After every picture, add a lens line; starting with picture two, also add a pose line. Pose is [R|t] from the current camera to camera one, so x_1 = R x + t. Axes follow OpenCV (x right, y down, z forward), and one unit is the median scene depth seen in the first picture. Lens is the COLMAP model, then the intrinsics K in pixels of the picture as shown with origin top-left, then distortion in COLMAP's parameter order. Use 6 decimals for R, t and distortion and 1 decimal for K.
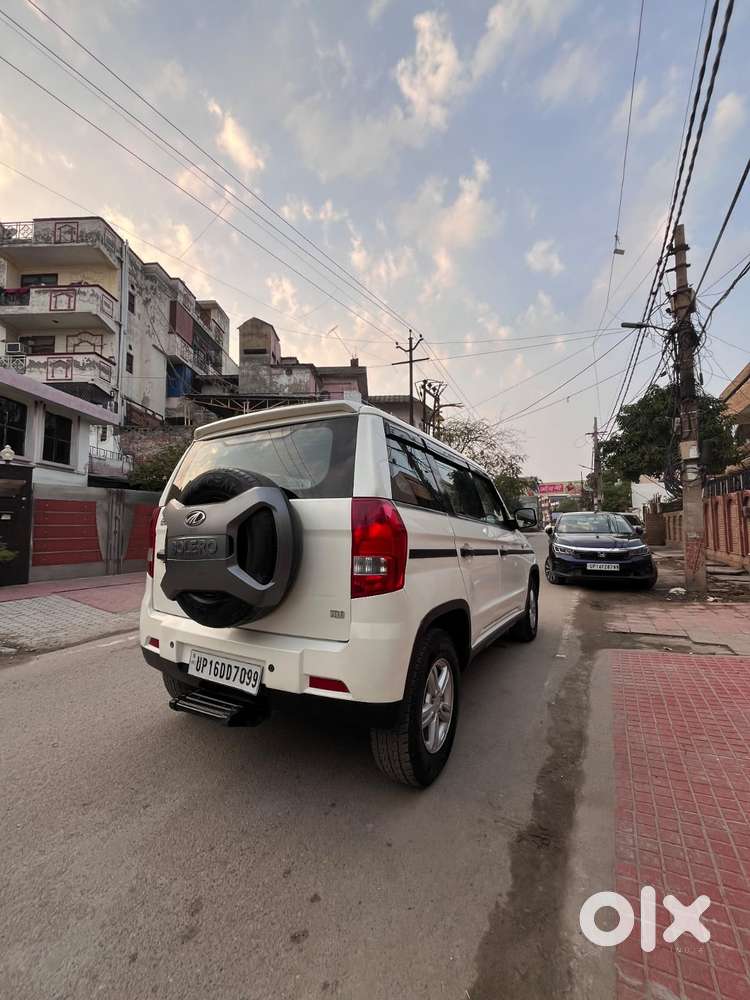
lens RADIAL K [[403.6, 0, 375.0], [0, 403.6, 500.0], [0, 0, 1]] dist [-0.002768, 0.000027]
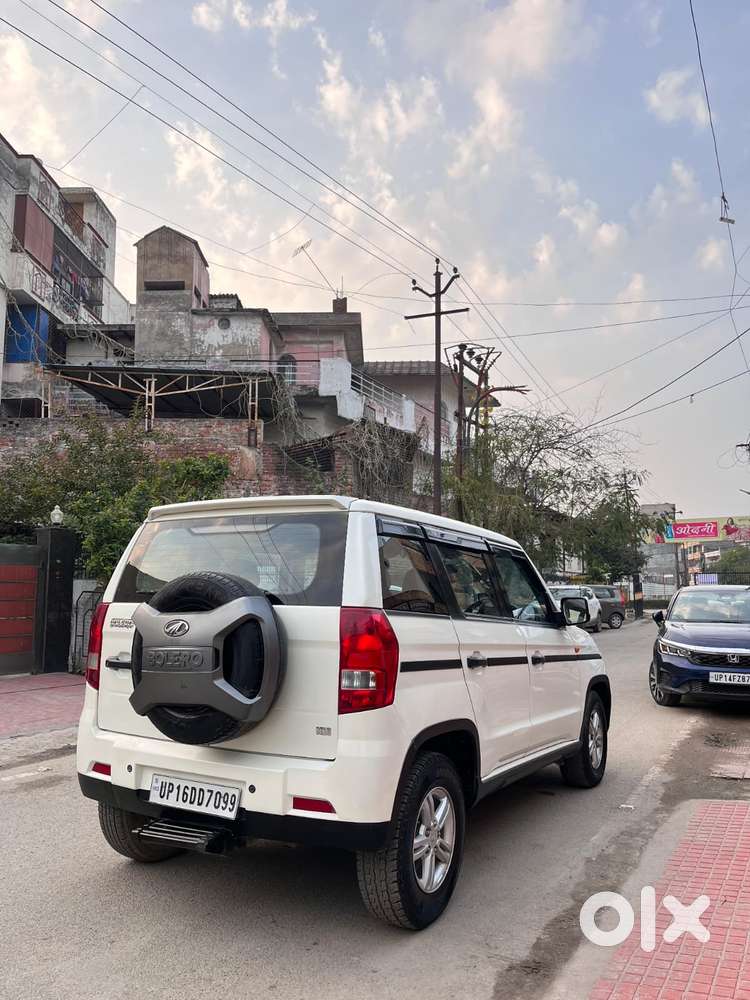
lens RADIAL K [[763.5, 0, 375.0], [0, 763.5, 500.0], [0, 0, 1]] dist [0.010659, -0.009957]
pose [[0.999938, 0.011154, 0.000127, 0.017127], [-0.011131, 0.998432, -0.054863, -0.130734], [-0.000738, 0.054859, 0.998494, -0.664247]]
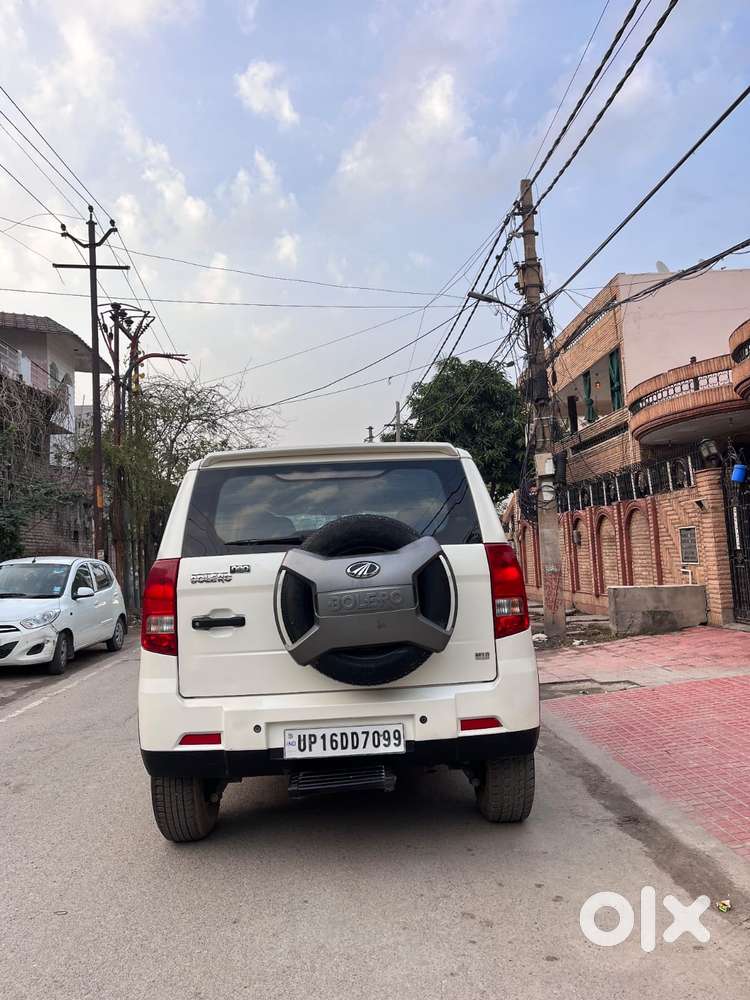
lens RADIAL K [[756.6, 0, 372.4], [0, 756.6, 509.7], [0, 0, 1]] dist [0.072958, -0.101519]
pose [[0.850473, -0.003592, 0.526006, -1.094175], [0.010728, 0.999887, -0.010518, -0.063015], [-0.525909, 0.014588, 0.850416, -0.425395]]
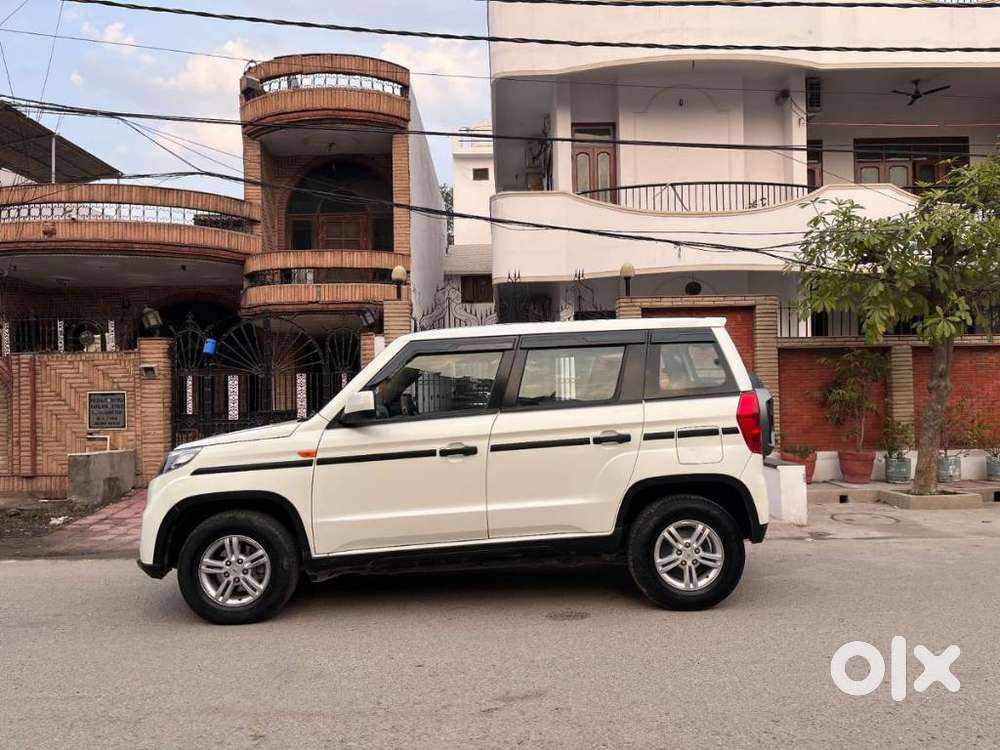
lens RADIAL K [[756.6, 0, 500.0], [0, 756.6, 375.0], [0, 0, 1]] dist [0.072958, -0.101519]
pose [[-0.507206, 0.041340, 0.860833, -2.188793], [-0.033177, 0.997172, -0.067436, 0.153150], [-0.861186, -0.062763, -0.504400, 2.957778]]
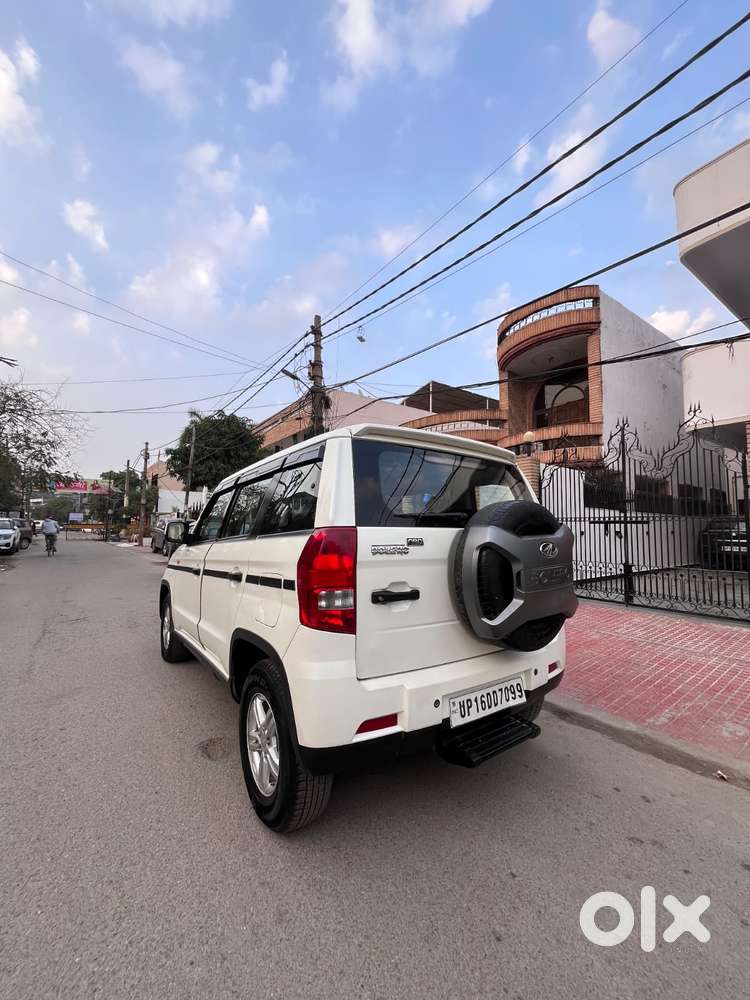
lens RADIAL K [[403.6, 0, 375.0], [0, 403.6, 500.0], [0, 0, 1]] dist [-0.002768, 0.000027]
pose [[0.418346, 0.079920, 0.904765, -1.298963], [-0.075553, 0.995731, -0.053022, 0.004646], [-0.905140, -0.046176, 0.422598, 0.776897]]
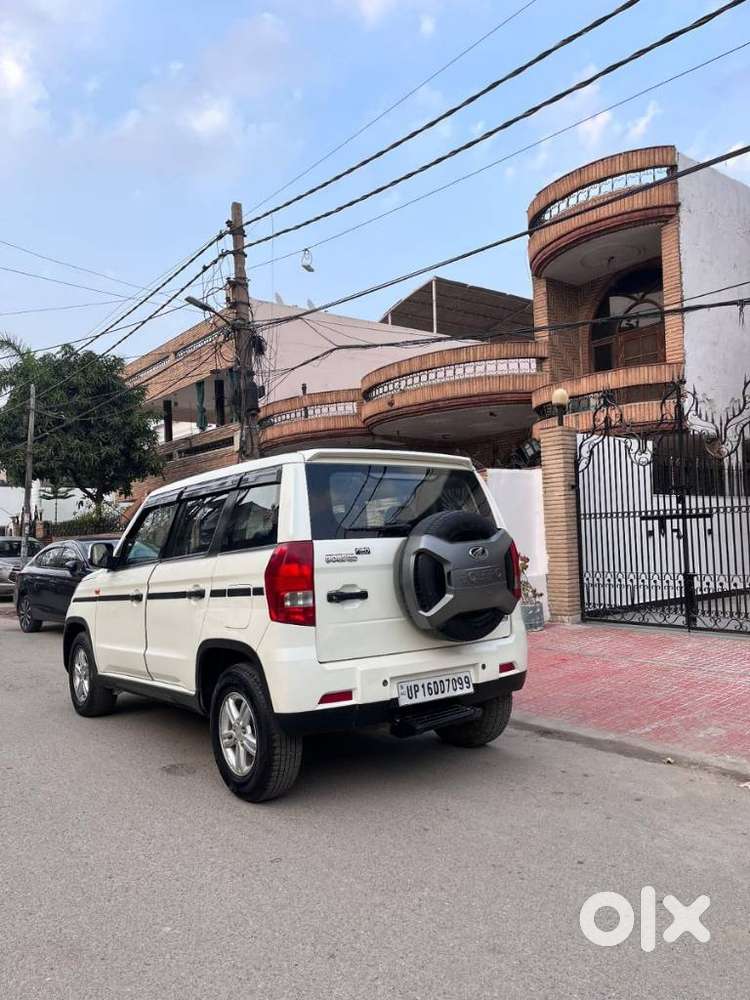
lens RADIAL K [[756.6, 0, 372.4], [0, 756.6, 509.7], [0, 0, 1]] dist [0.072958, -0.101519]
pose [[0.391378, 0.032754, 0.919647, -2.191822], [-0.032490, 0.999235, -0.021762, -0.020968], [-0.919656, -0.021362, 0.392142, 0.308670]]
